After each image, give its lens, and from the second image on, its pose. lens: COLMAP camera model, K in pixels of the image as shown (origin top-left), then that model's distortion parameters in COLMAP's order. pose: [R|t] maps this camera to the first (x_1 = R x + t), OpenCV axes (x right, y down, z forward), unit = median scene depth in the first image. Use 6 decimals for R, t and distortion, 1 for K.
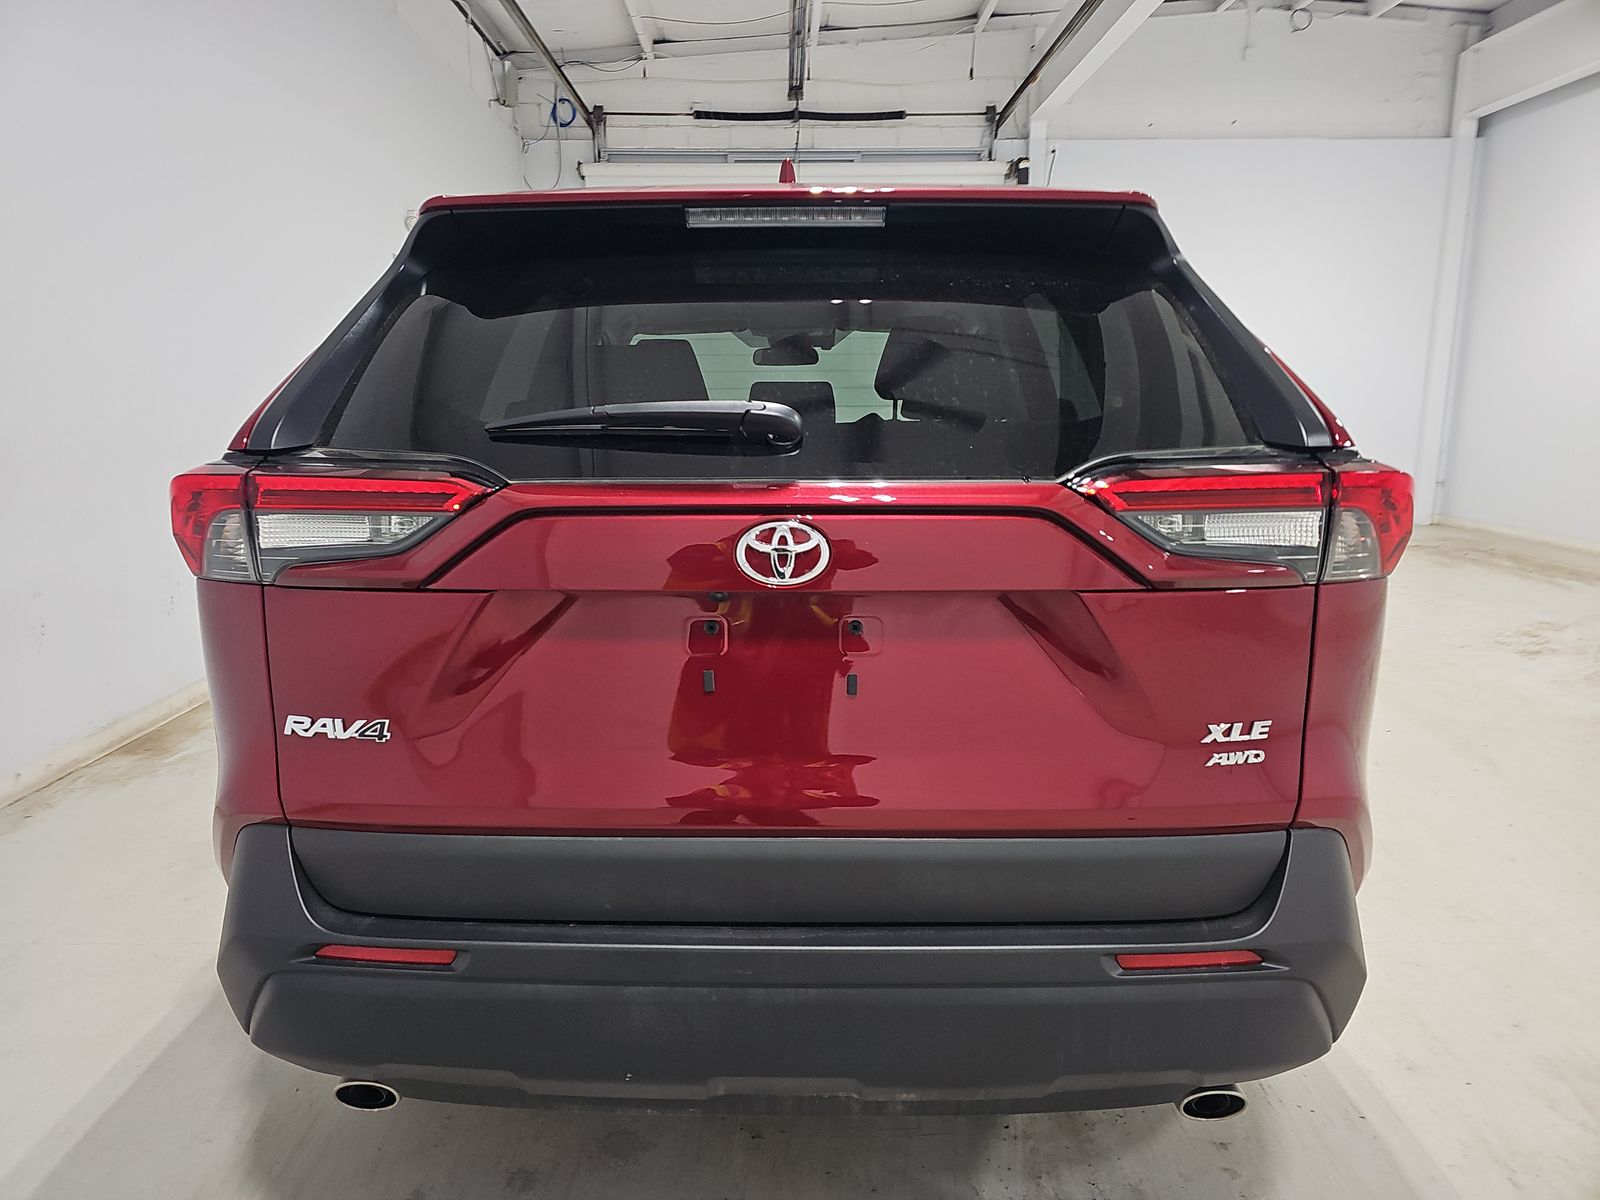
lens RADIAL K [[1082.3, 0, 795.2], [0, 1082.3, 613.1], [0, 0, 1]] dist [0.061185, -0.013802]
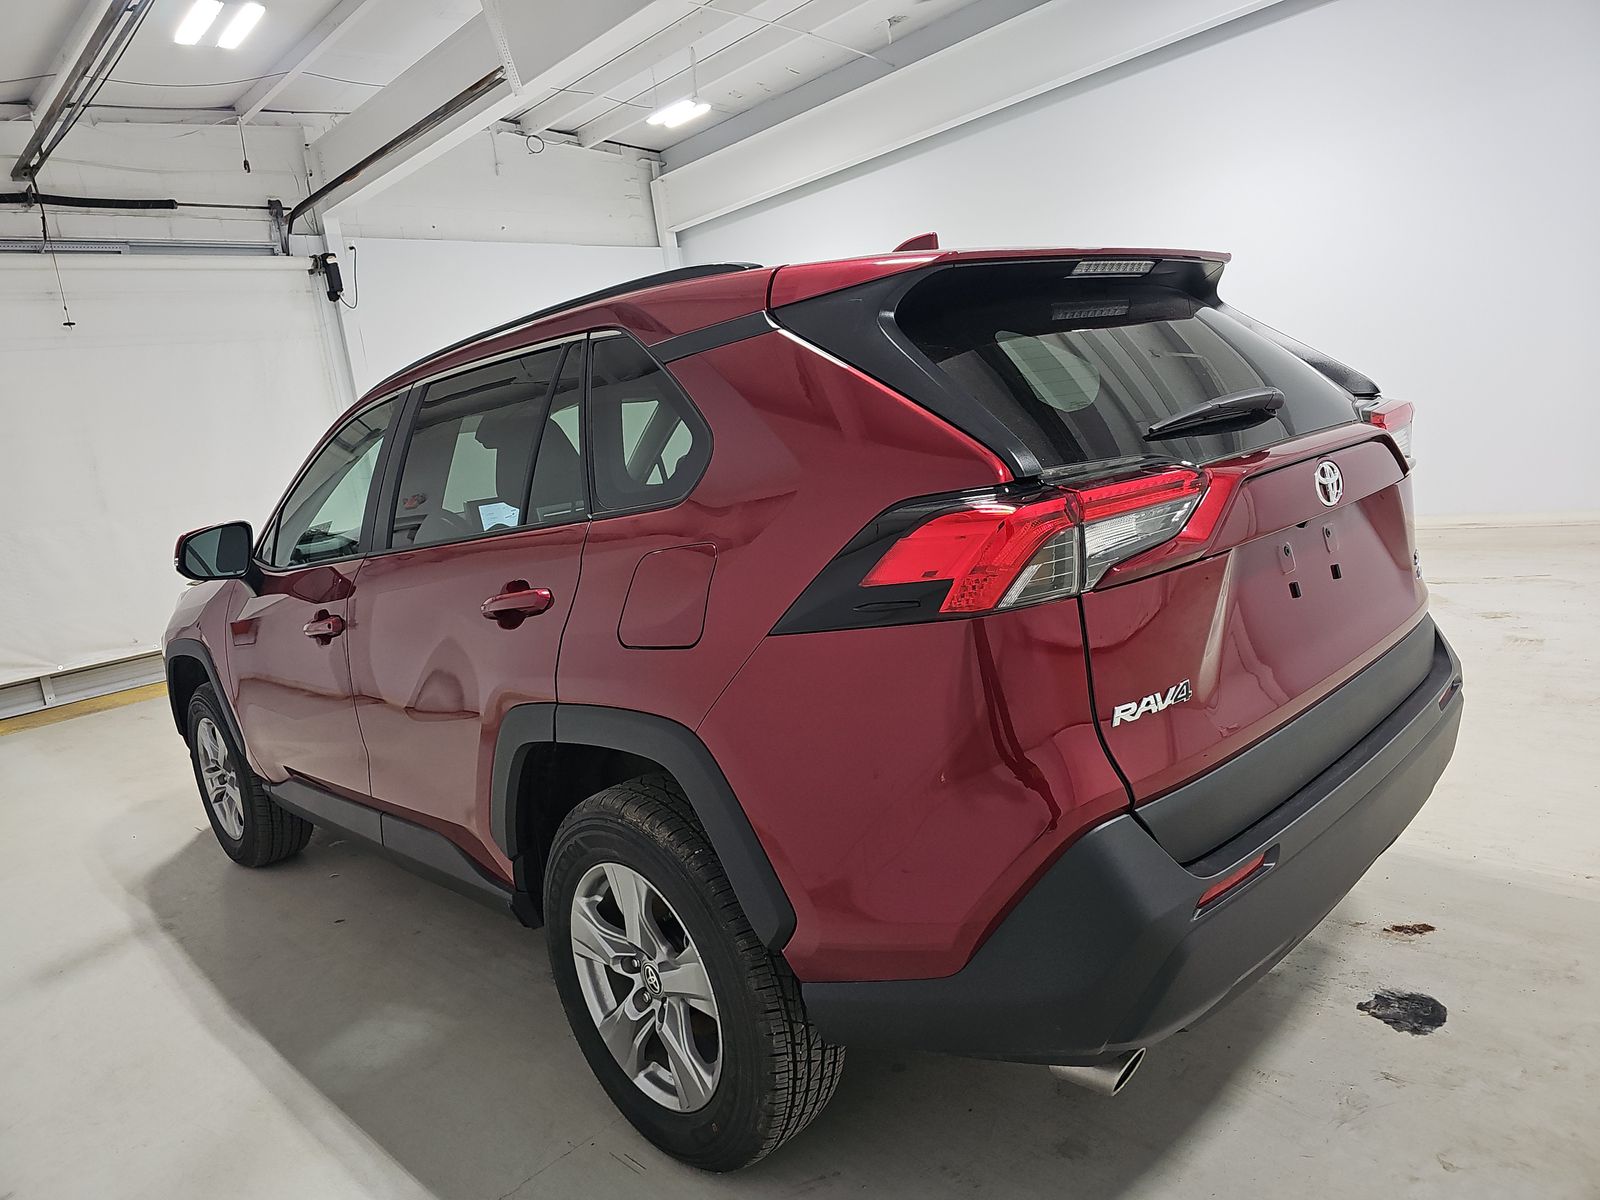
lens RADIAL K [[1082.3, 0, 796.4], [0, 1082.3, 593.5], [0, 0, 1]] dist [0.061185, -0.013802]
pose [[0.707887, -0.208712, 0.674785, -0.219621], [0.275492, 0.961267, 0.008315, -0.017640], [-0.650385, 0.180012, 0.737967, 0.061056]]
